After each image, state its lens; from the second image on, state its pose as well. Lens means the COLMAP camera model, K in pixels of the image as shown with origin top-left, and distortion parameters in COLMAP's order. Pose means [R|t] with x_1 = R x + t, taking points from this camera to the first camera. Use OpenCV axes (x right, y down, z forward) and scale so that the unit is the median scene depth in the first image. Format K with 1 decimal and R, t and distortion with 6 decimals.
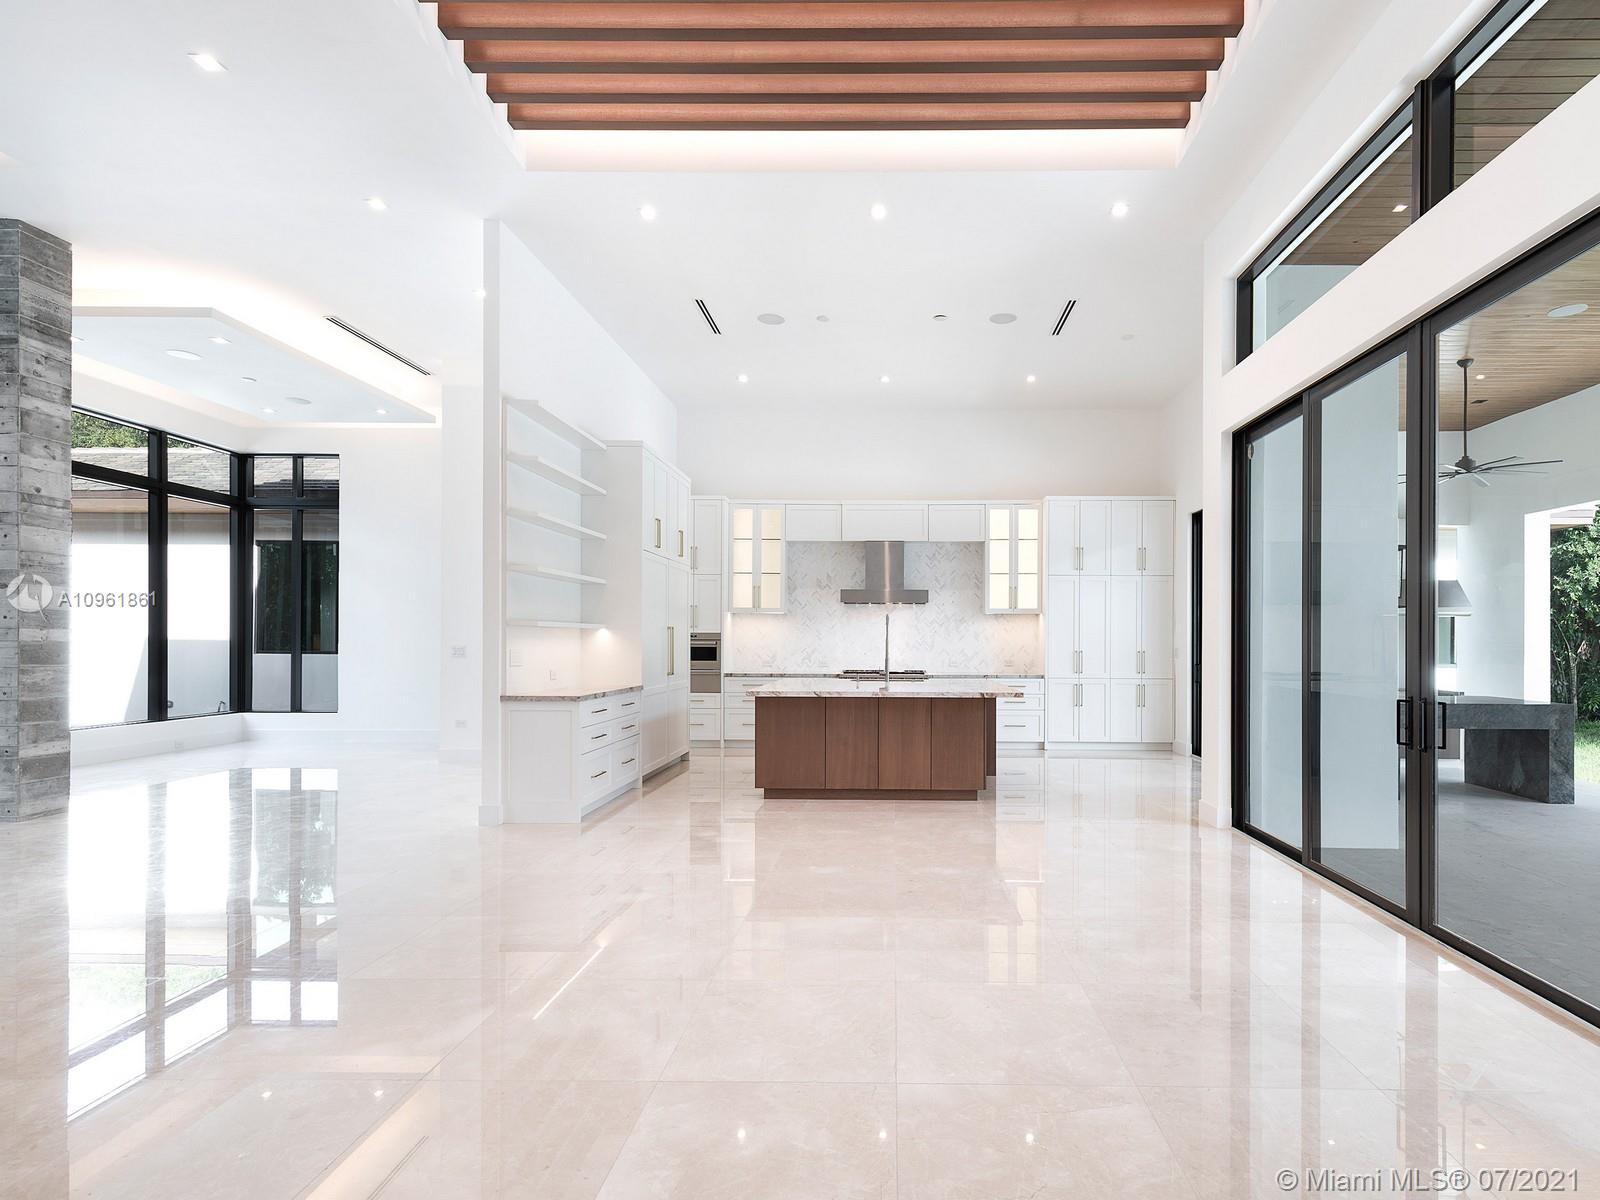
lens RADIAL K [[818.7, 0, 874.2], [0, 818.7, 640.7], [0, 0, 1]] dist [0.019501, 0.000303]
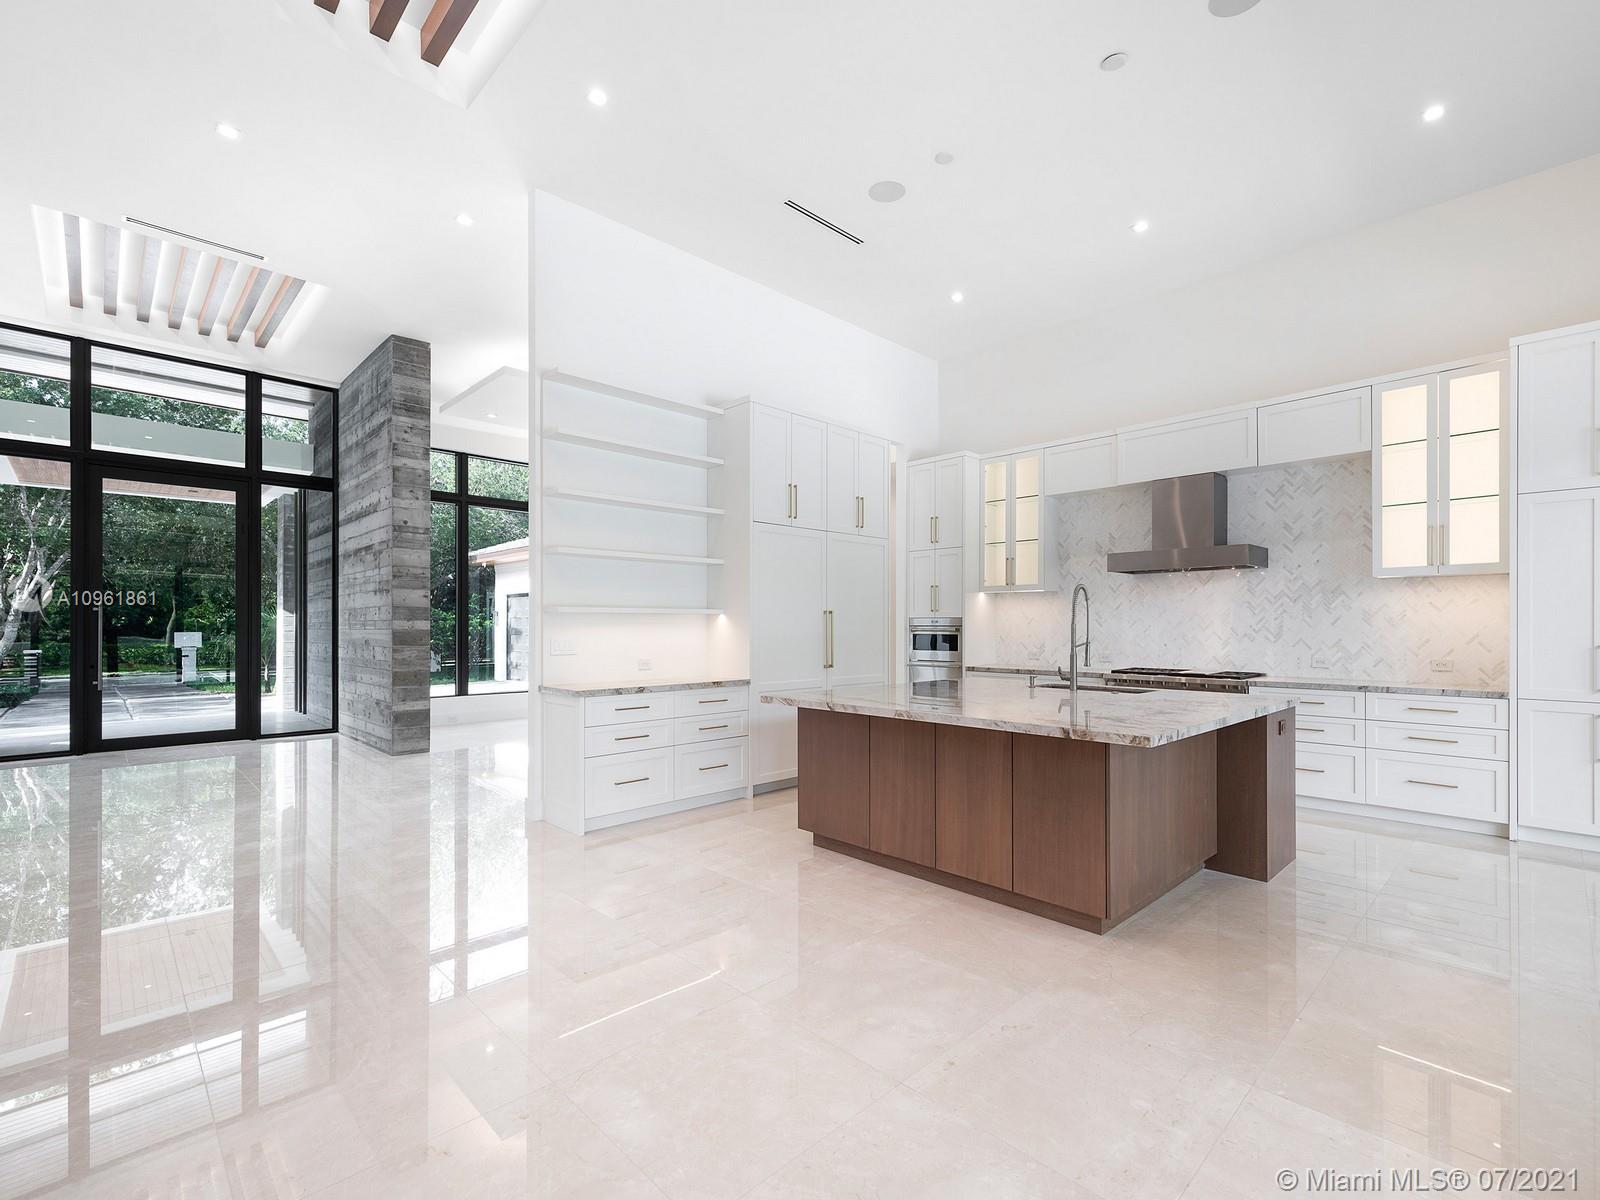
lens RADIAL K [[730.5, 0, 802.4], [0, 730.5, 626.3], [0, 0, 1]] dist [0.011135, 0.000163]
pose [[0.712241, -0.004059, -0.701923, 0.214352], [0.003910, 0.999991, -0.001814, 0.000258], [0.701924, -0.001452, 0.712250, 0.362421]]
